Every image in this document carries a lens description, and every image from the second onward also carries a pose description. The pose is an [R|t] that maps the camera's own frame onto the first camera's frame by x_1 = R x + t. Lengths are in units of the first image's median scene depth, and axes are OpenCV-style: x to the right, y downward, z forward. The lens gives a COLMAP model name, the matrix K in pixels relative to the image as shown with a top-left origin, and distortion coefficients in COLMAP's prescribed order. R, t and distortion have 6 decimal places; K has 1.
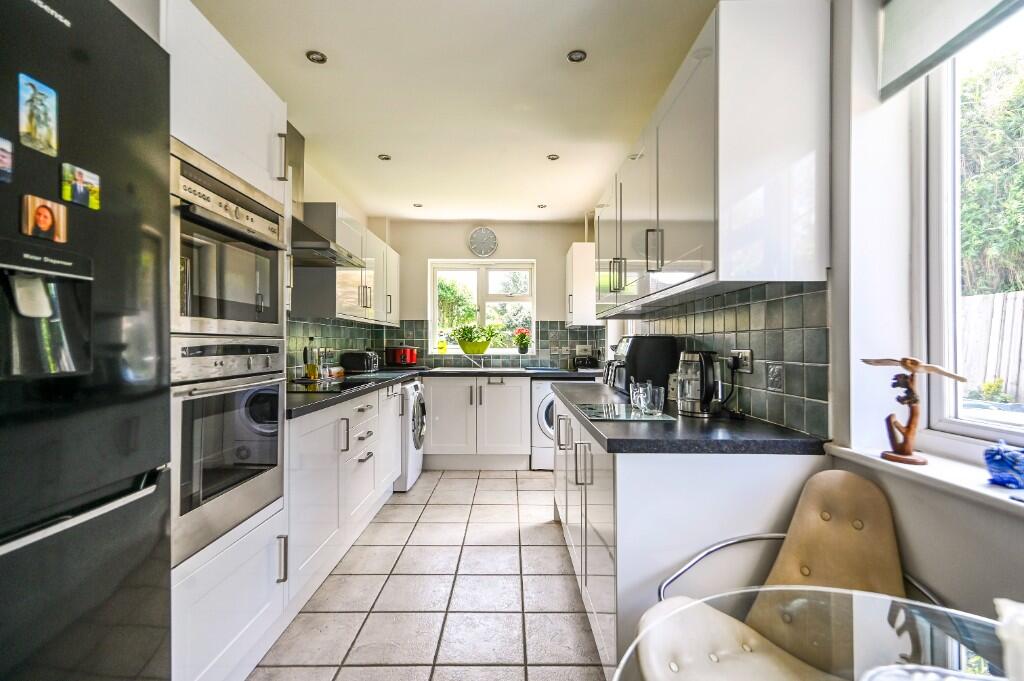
lens RADIAL K [[453.3, 0, 512.0], [0, 453.3, 340.5], [0, 0, 1]] dist [-0.002365, 0.000014]
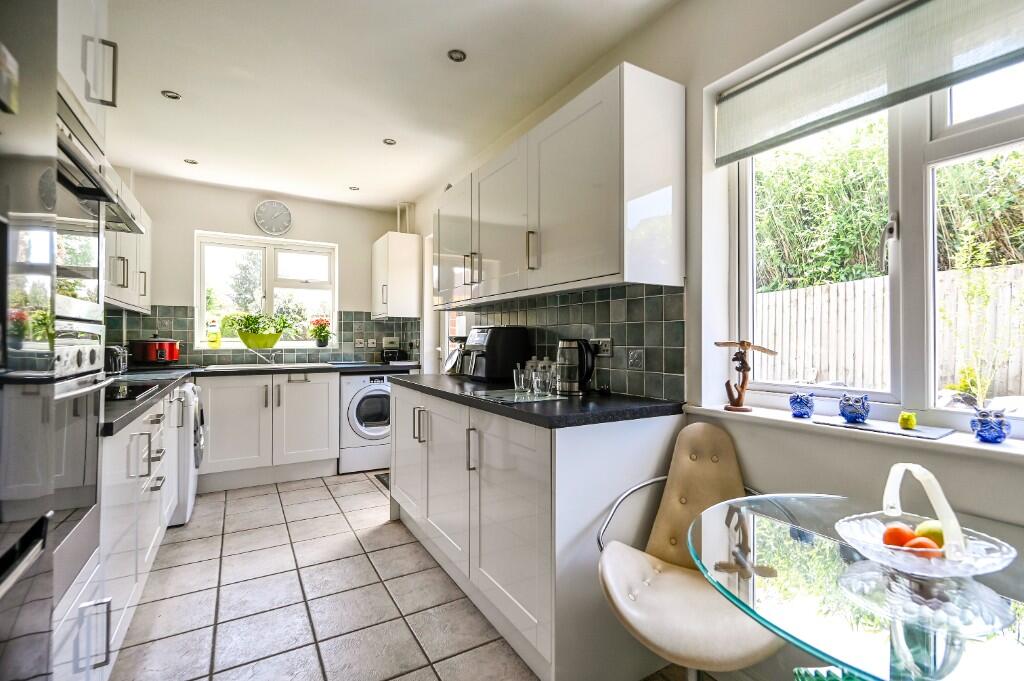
lens RADIAL K [[464.3, 0, 513.4], [0, 464.3, 324.1], [0, 0, 1]] dist [0.000449, -0.000003]
pose [[0.862645, 0.013664, 0.505624, -0.175052], [-0.001960, 0.999718, -0.023672, 0.006776], [-0.505805, 0.019430, 0.862429, 0.019130]]
